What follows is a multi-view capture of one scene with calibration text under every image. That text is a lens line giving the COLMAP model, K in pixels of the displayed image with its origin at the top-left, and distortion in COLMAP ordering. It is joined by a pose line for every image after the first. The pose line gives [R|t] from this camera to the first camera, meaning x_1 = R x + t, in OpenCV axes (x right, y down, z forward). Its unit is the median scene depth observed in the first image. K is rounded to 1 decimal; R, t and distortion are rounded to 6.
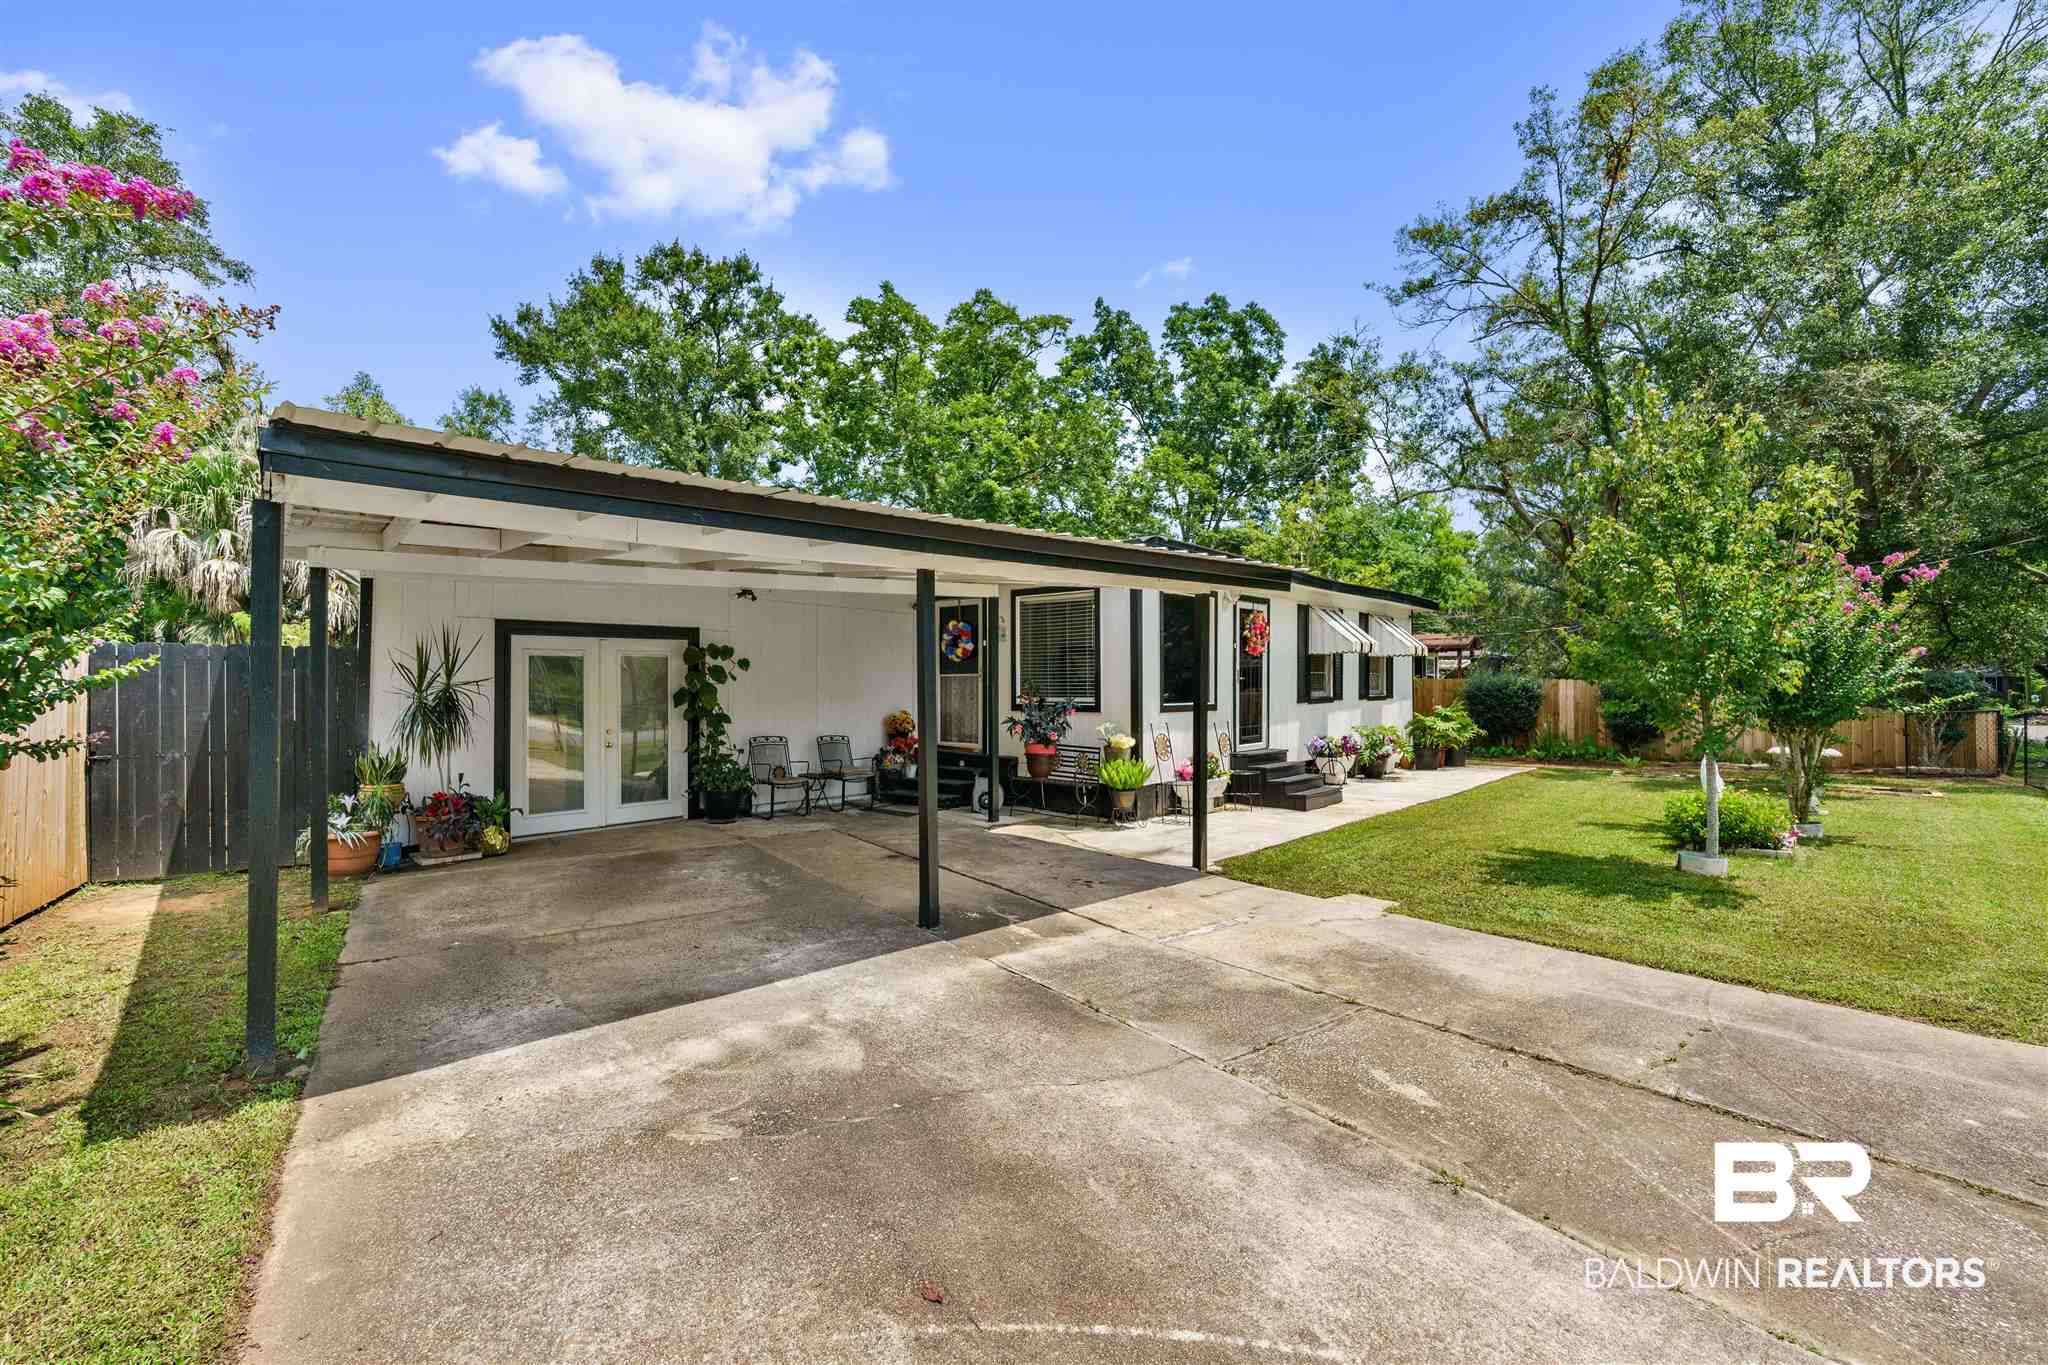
lens RADIAL K [[889.0, 0, 1026.5], [0, 889.0, 680.6], [0, 0, 1]] dist [0.000556, -0.001111]
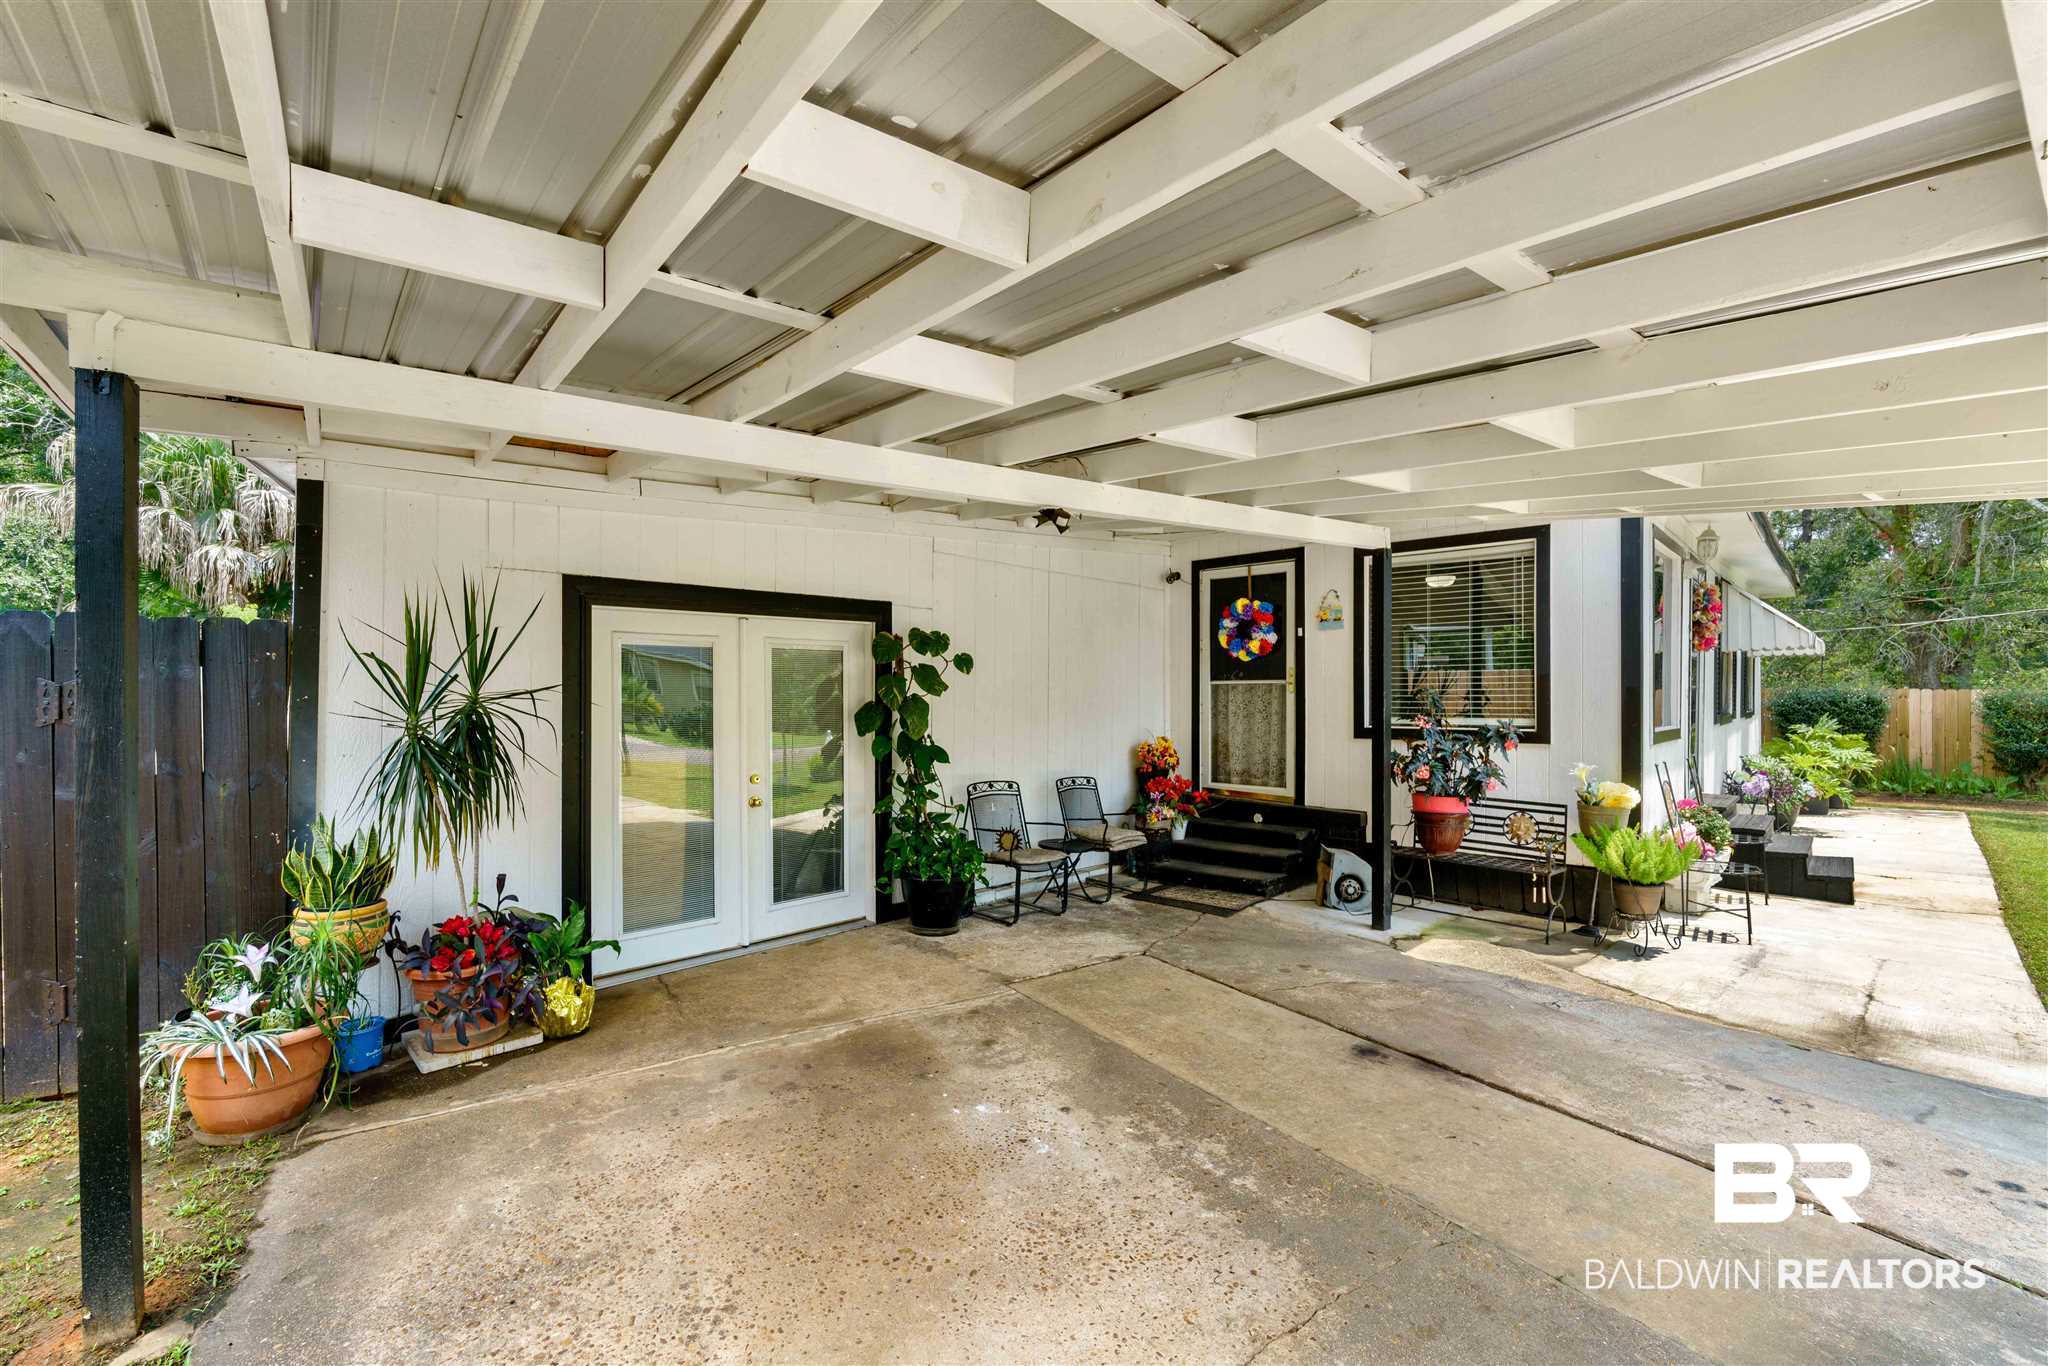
lens RADIAL K [[889.0, 0, 1023.7], [0, 889.0, 697.2], [0, 0, 1]] dist [0.000556, -0.001111]
pose [[0.999198, 0.000009, -0.040046, -0.257265], [0.000258, 0.999978, 0.006651, 0.000675], [0.040045, -0.006656, 0.999176, 0.409671]]
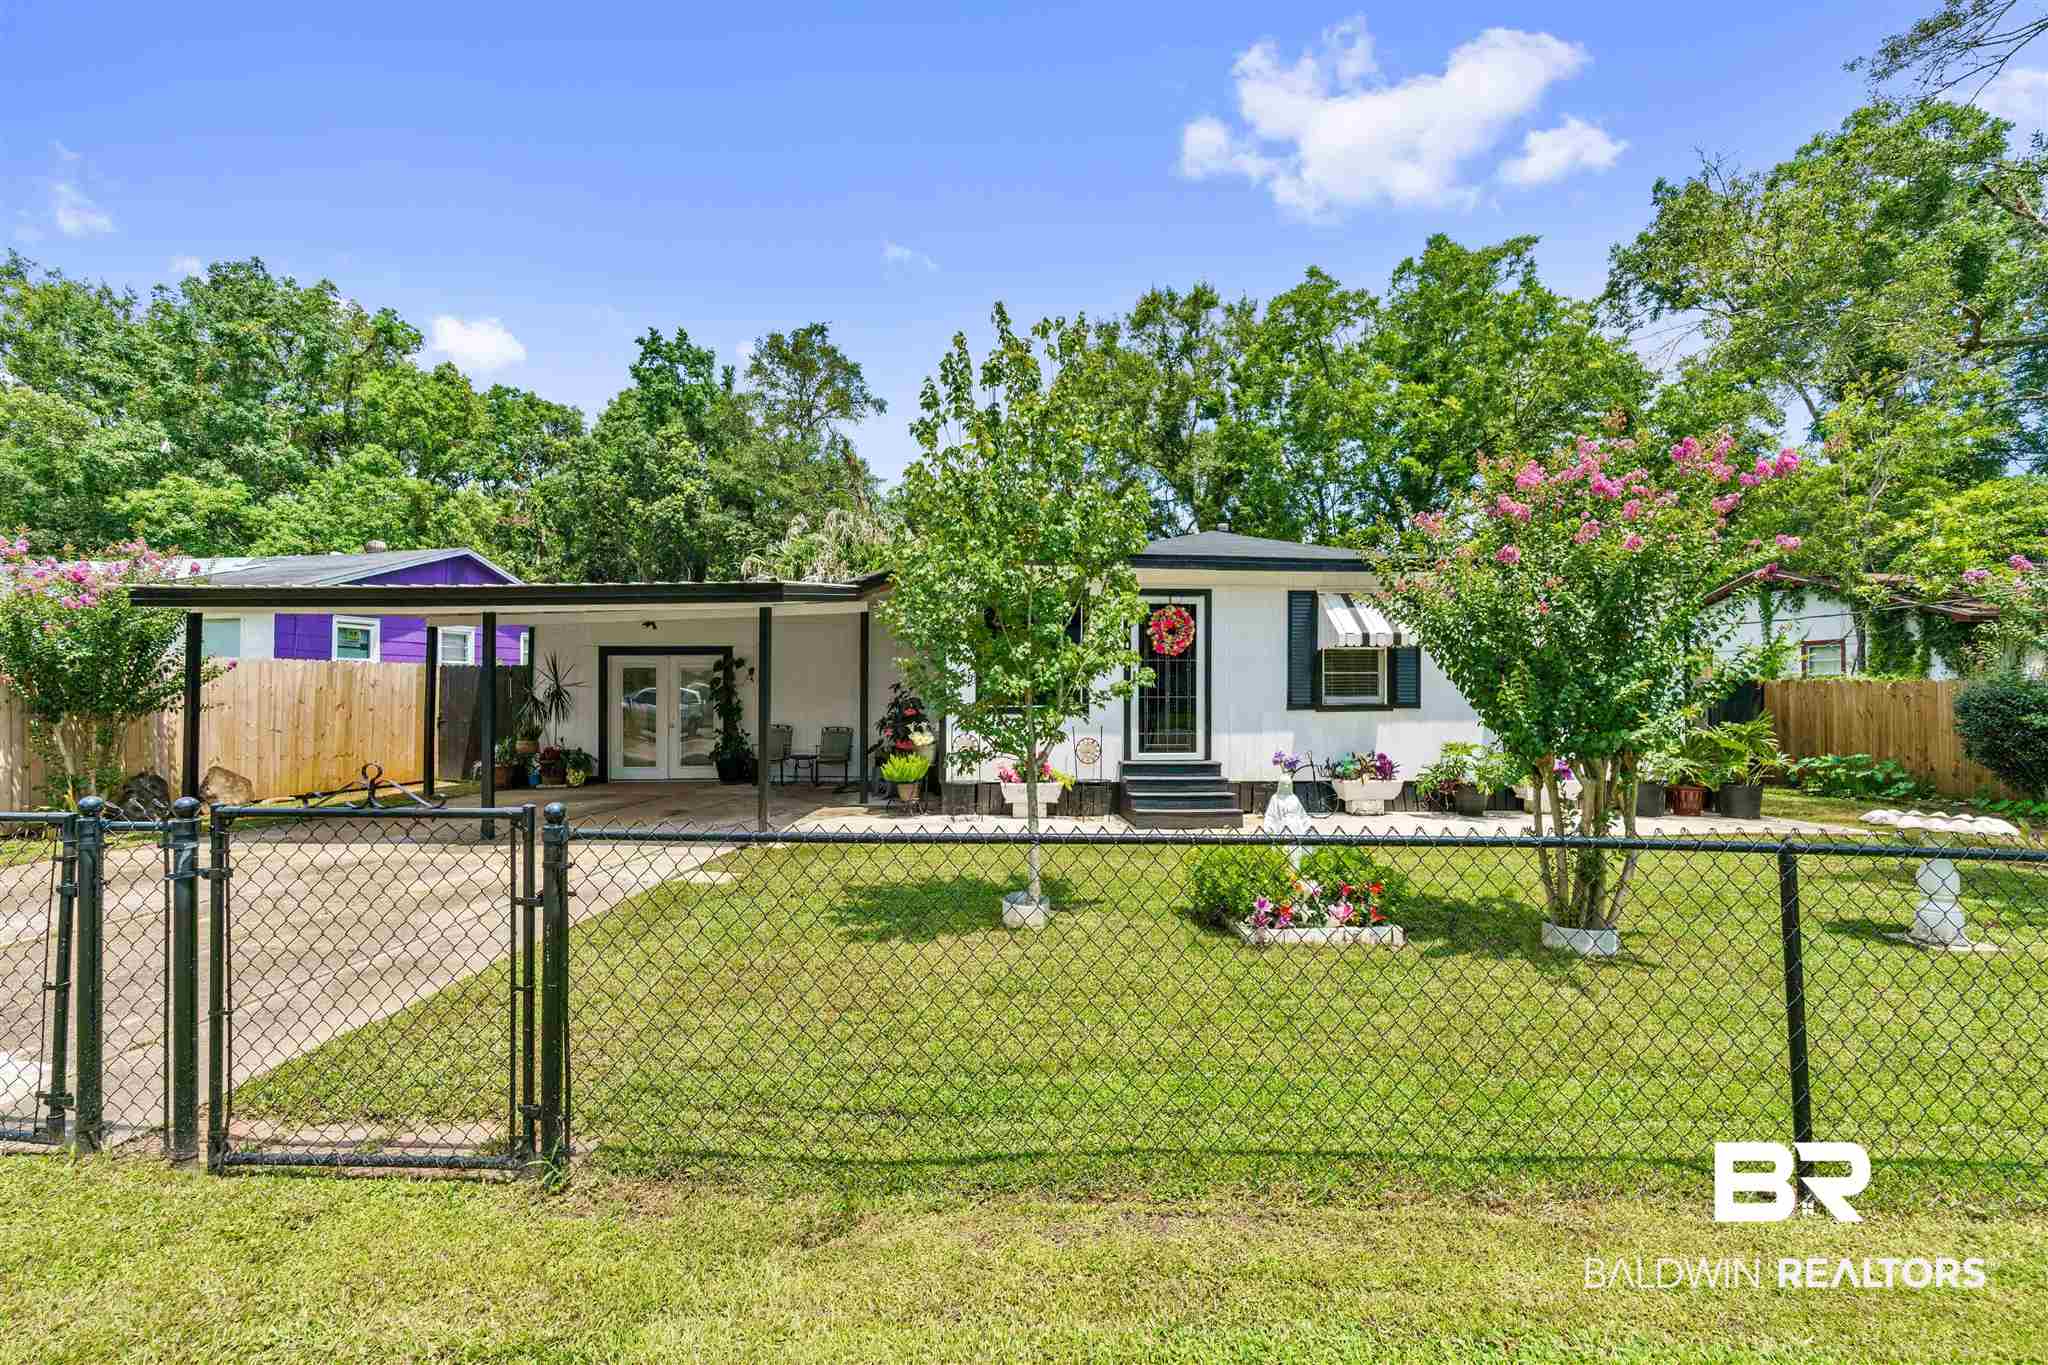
lens RADIAL K [[889.0, 0, 1041.2], [0, 889.0, 667.8], [0, 0, 1]] dist [0.000556, -0.001111]
pose [[0.727010, -0.008849, -0.686570, 0.958511], [0.004255, 0.999956, -0.008382, -0.010596], [0.686614, 0.003173, 0.727015, 0.313625]]
